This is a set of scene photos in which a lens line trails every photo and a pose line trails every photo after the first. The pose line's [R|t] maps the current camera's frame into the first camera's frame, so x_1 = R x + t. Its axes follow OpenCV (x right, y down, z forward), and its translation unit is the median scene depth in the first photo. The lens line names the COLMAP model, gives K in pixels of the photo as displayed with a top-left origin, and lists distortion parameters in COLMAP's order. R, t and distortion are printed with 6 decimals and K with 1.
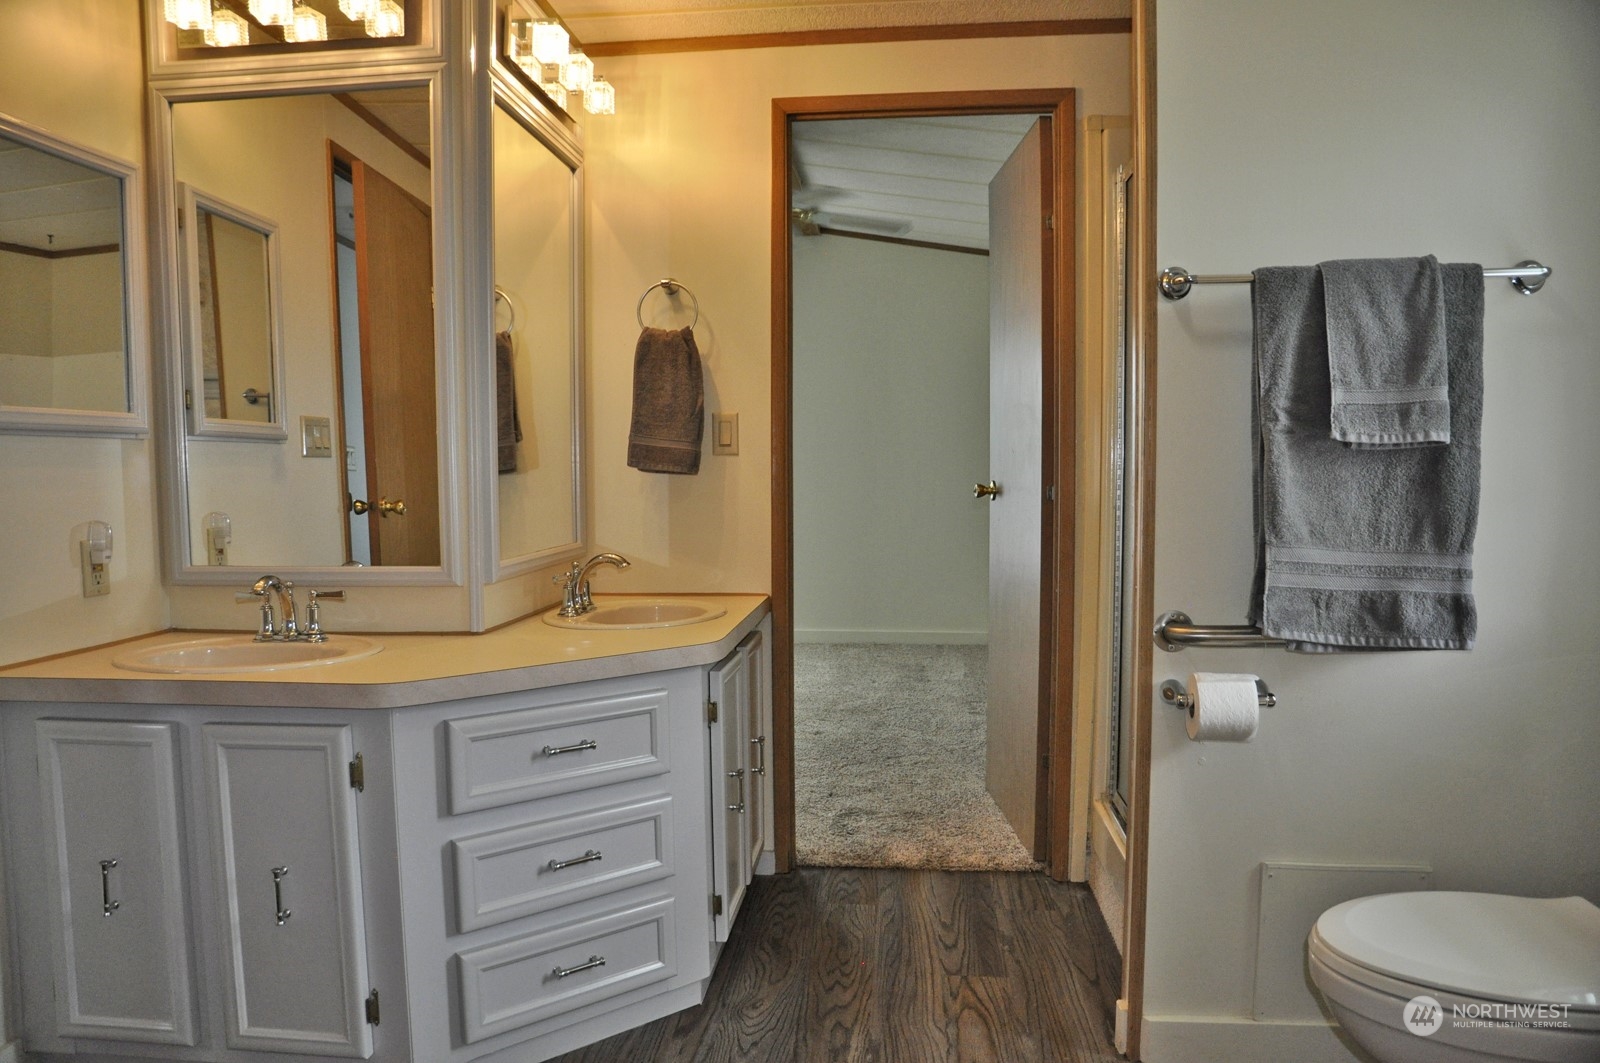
lens RADIAL K [[1085.4, 0, 795.4], [0, 1085.4, 554.9], [0, 0, 1]] dist [-0.120992, 0.079729]
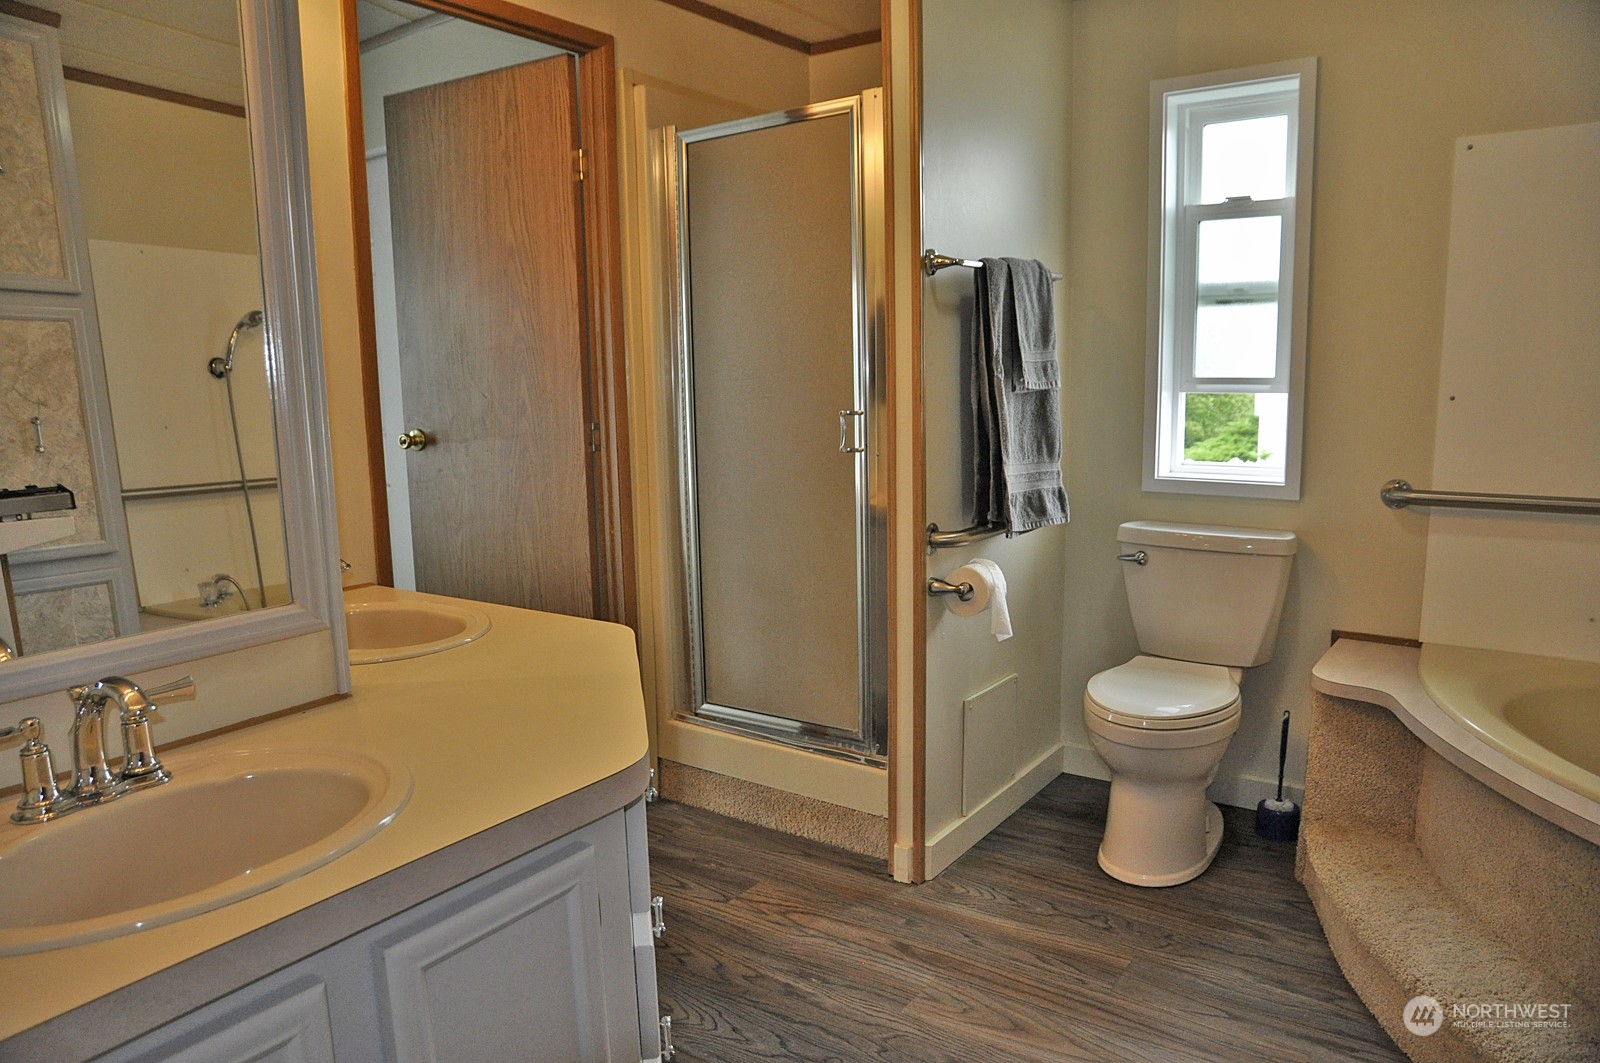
lens RADIAL K [[1085.4, 0, 795.4], [0, 1085.4, 554.9], [0, 0, 1]] dist [-0.120992, 0.079729]
pose [[0.490229, -0.152011, 0.858236, -0.832128], [0.091727, 0.988204, 0.122636, -0.083697], [-0.866754, 0.018604, 0.498389, 0.499115]]
